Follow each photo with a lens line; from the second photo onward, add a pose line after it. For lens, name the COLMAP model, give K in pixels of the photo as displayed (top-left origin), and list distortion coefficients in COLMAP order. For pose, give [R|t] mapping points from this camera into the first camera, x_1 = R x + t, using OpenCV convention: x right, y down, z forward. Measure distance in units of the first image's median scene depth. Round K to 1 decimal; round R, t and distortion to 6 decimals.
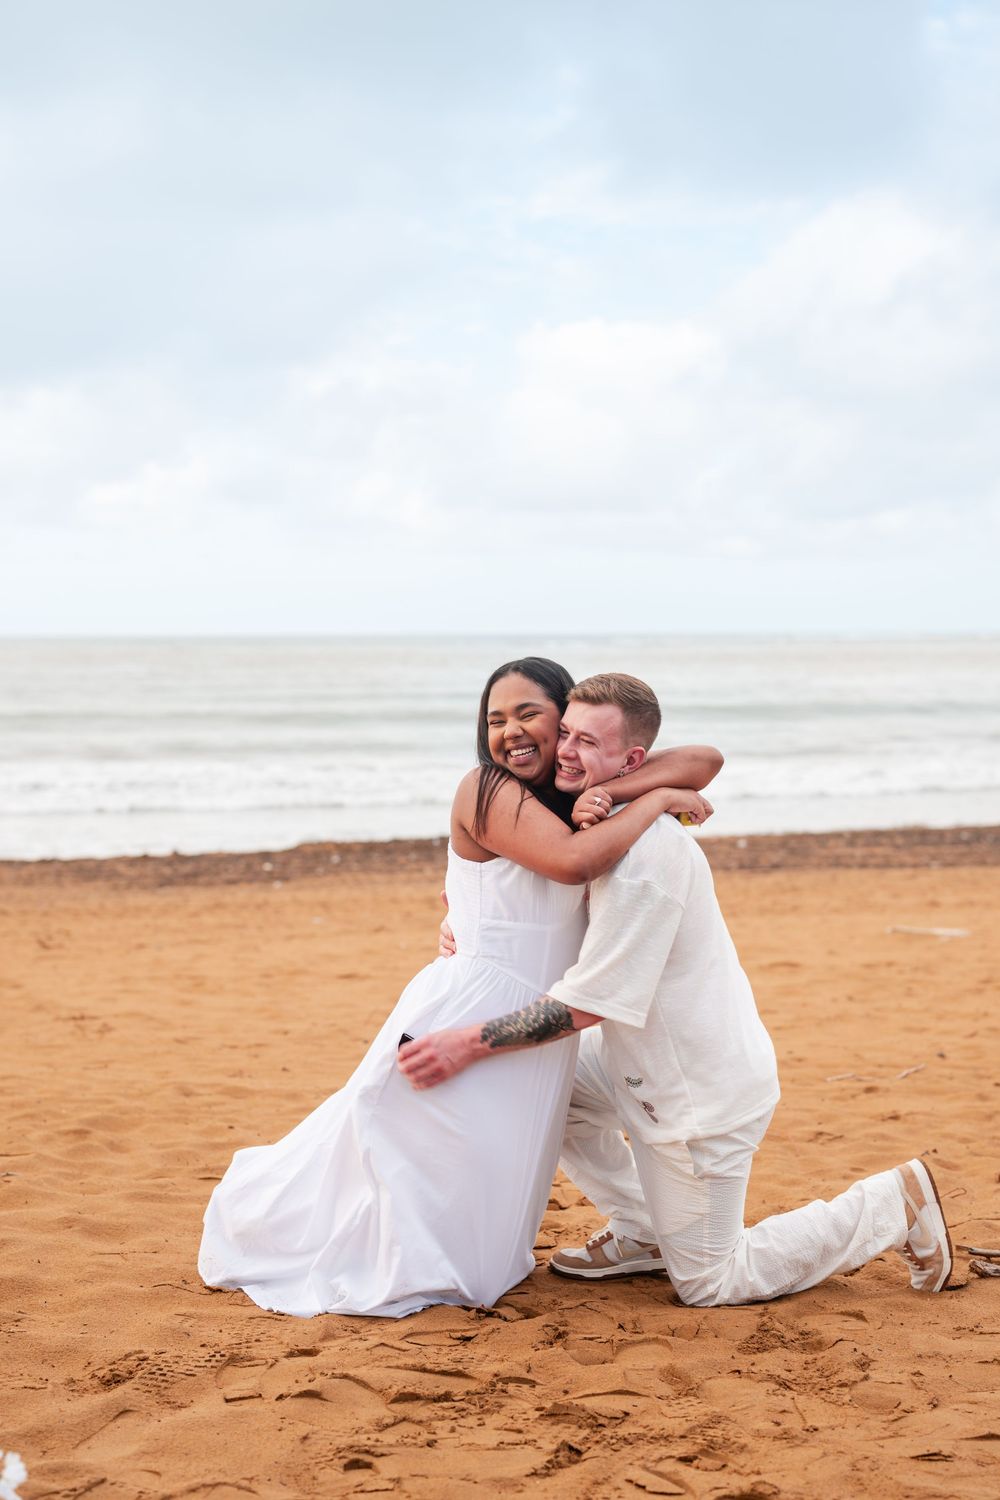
lens RADIAL K [[2177.0, 0, 505.7], [0, 2177.0, 772.1], [0, 0, 1]] dist [0.010452, -0.043089]
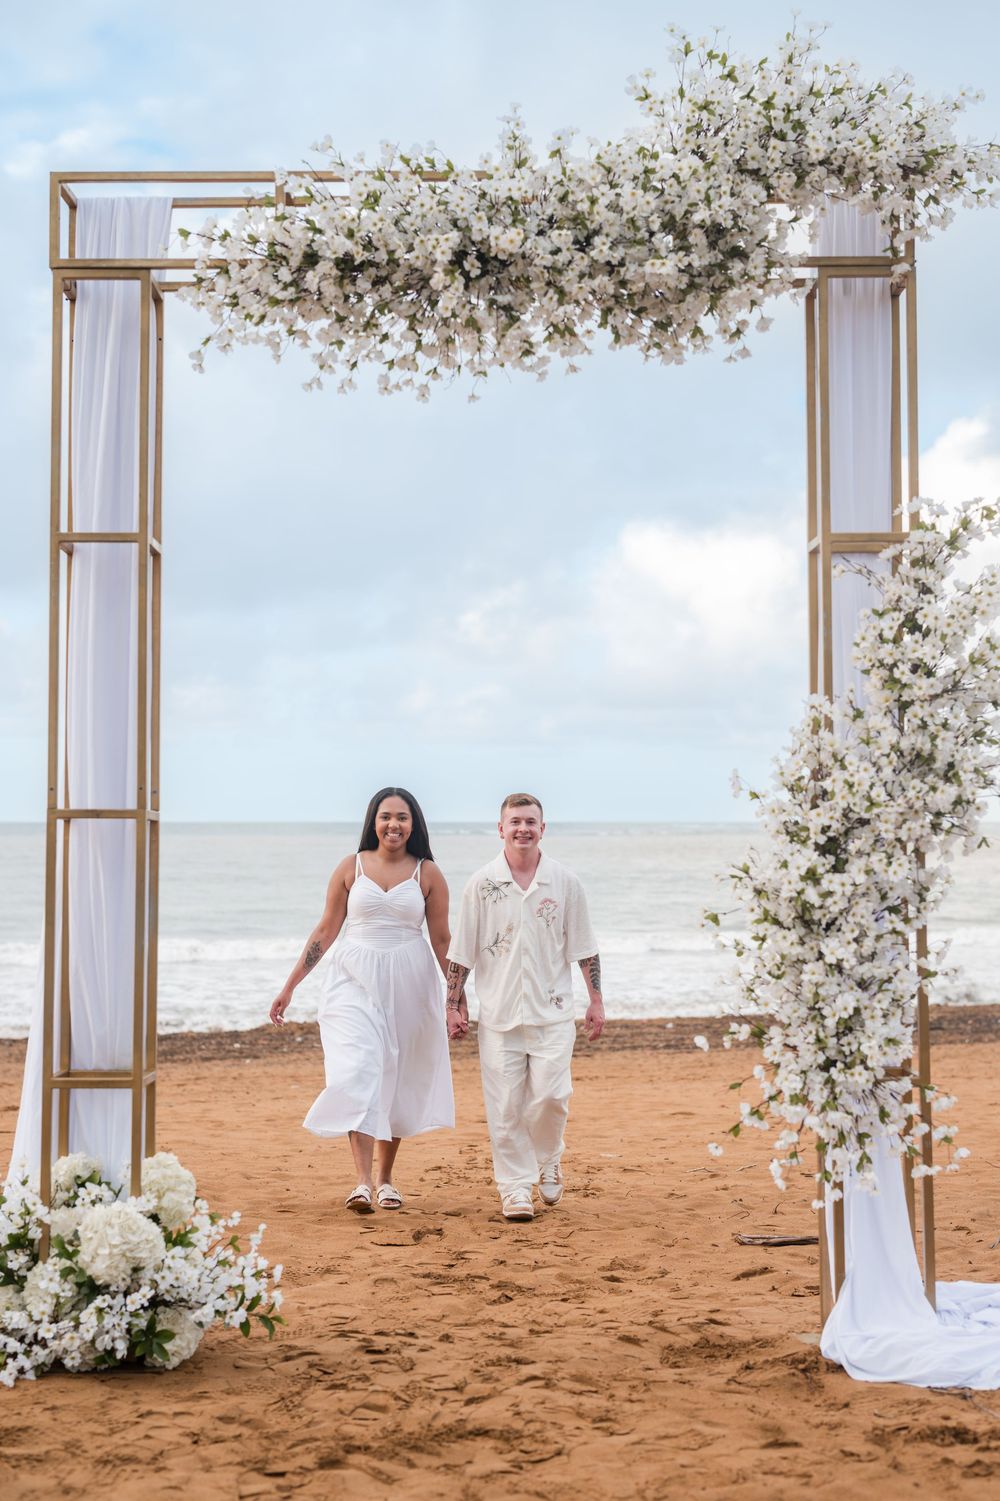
lens RADIAL K [[2210.5, 0, 494.8], [0, 2210.5, 753.2], [0, 0, 1]] dist [-0.012312, 0.037308]
pose [[0.999783, 0.003982, 0.020427, -0.003294], [-0.002060, 0.995639, -0.093271, 0.000342], [-0.020710, 0.093209, 0.995431, -0.141237]]
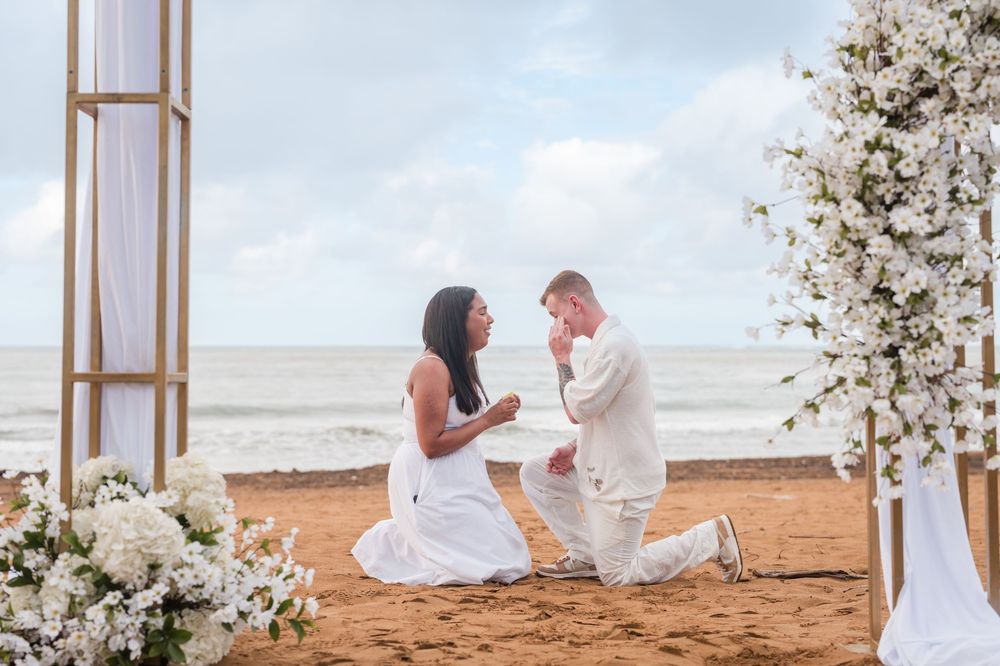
lens RADIAL K [[1462.0, 0, 500.0], [0, 1462.0, 333.0], [0, 0, 1]] dist [0.005563, -0.019454]
pose [[0.999985, 0.003539, -0.004298, -0.001242], [-0.003847, 0.997260, -0.073877, 0.019275], [0.004025, 0.073893, 0.997258, -0.054894]]
